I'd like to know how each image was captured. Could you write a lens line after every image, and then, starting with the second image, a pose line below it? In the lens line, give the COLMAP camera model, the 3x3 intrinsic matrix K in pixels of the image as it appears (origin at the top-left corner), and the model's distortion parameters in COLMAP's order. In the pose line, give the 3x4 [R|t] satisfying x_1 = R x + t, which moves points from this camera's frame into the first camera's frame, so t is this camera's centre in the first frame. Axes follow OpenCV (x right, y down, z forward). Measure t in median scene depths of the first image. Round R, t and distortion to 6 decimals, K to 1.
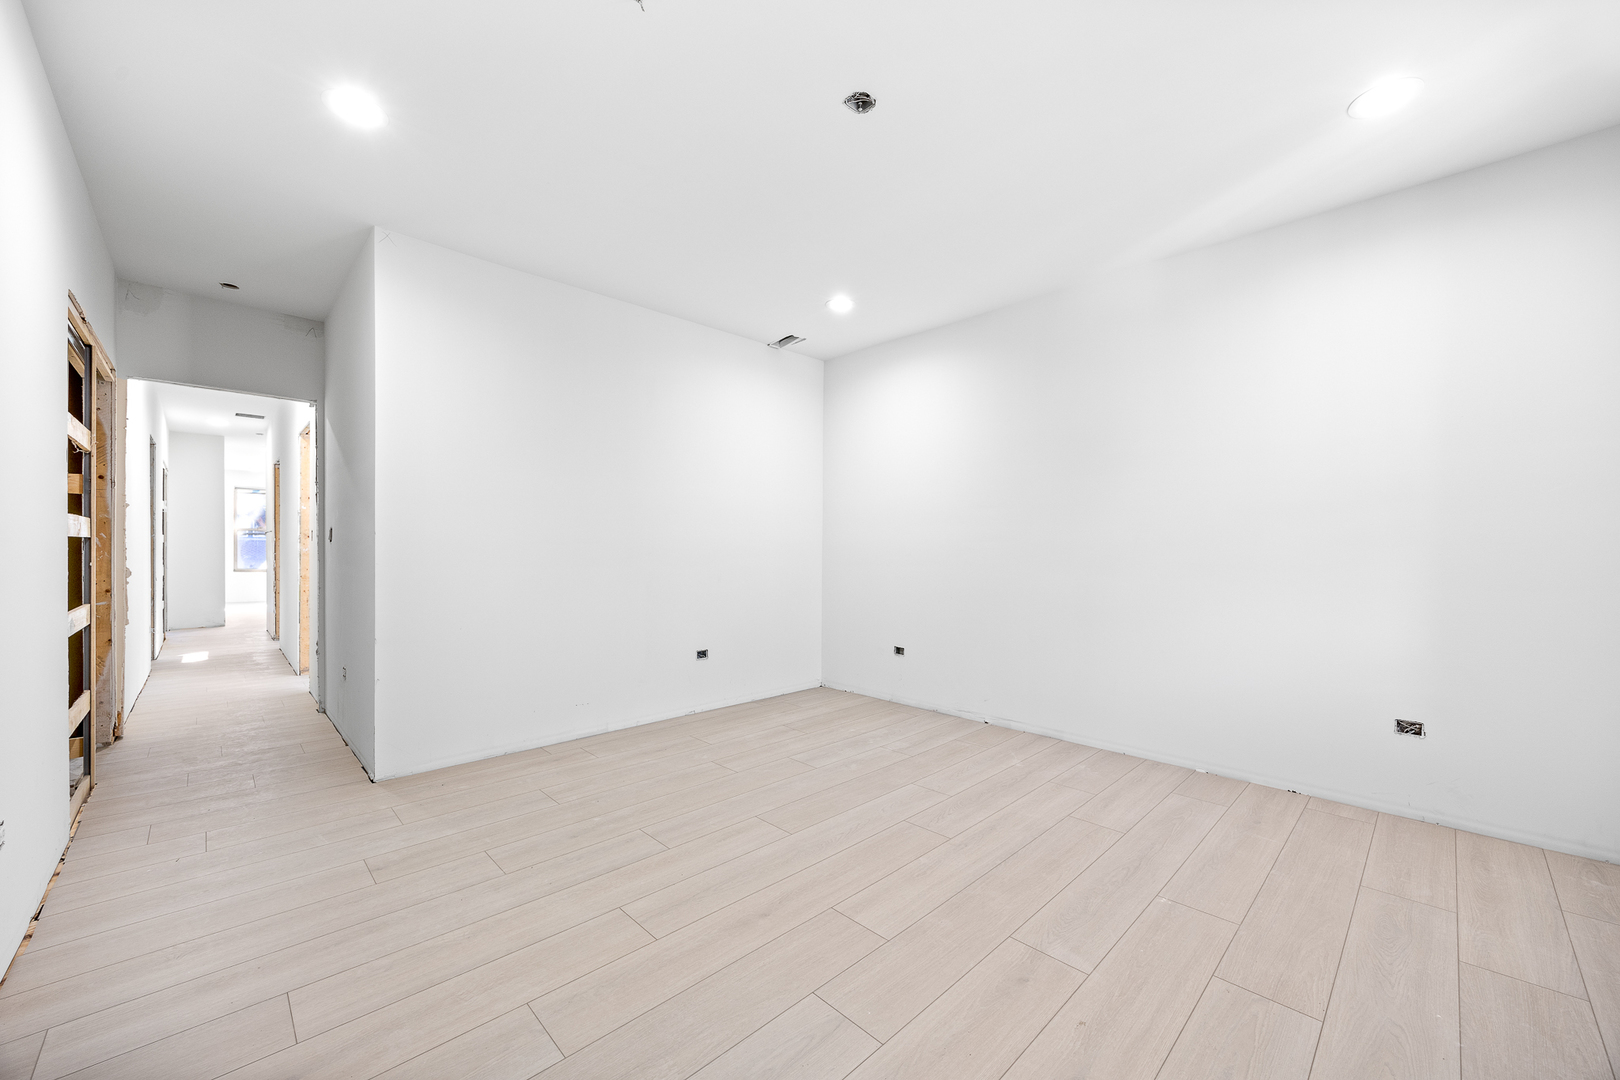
lens RADIAL K [[624.1, 0, 816.4], [0, 624.1, 546.3], [0, 0, 1]] dist [0.000772, 0.000012]
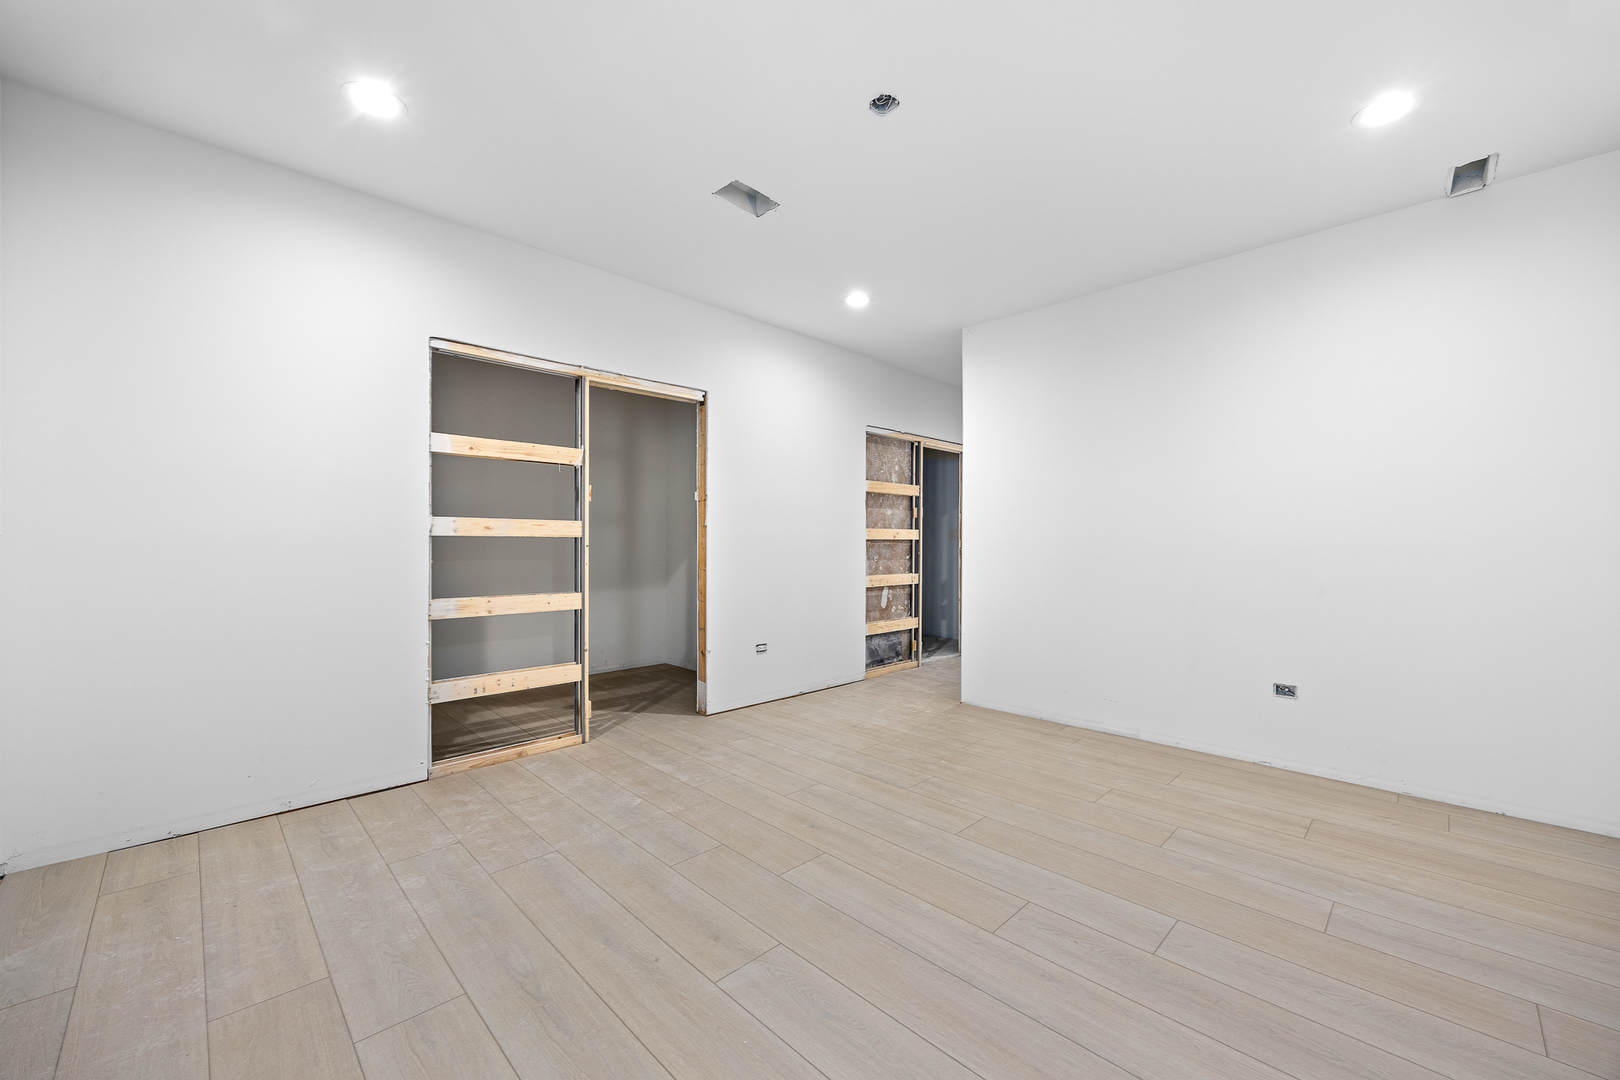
lens RADIAL K [[624.1, 0, 816.3], [0, 624.1, 543.4], [0, 0, 1]] dist [0.000772, 0.000012]
pose [[0.012321, -0.006384, -0.999904, 0.701155], [0.001566, 0.999979, -0.006365, 0.005549], [0.999923, -0.001487, 0.012331, 0.570206]]
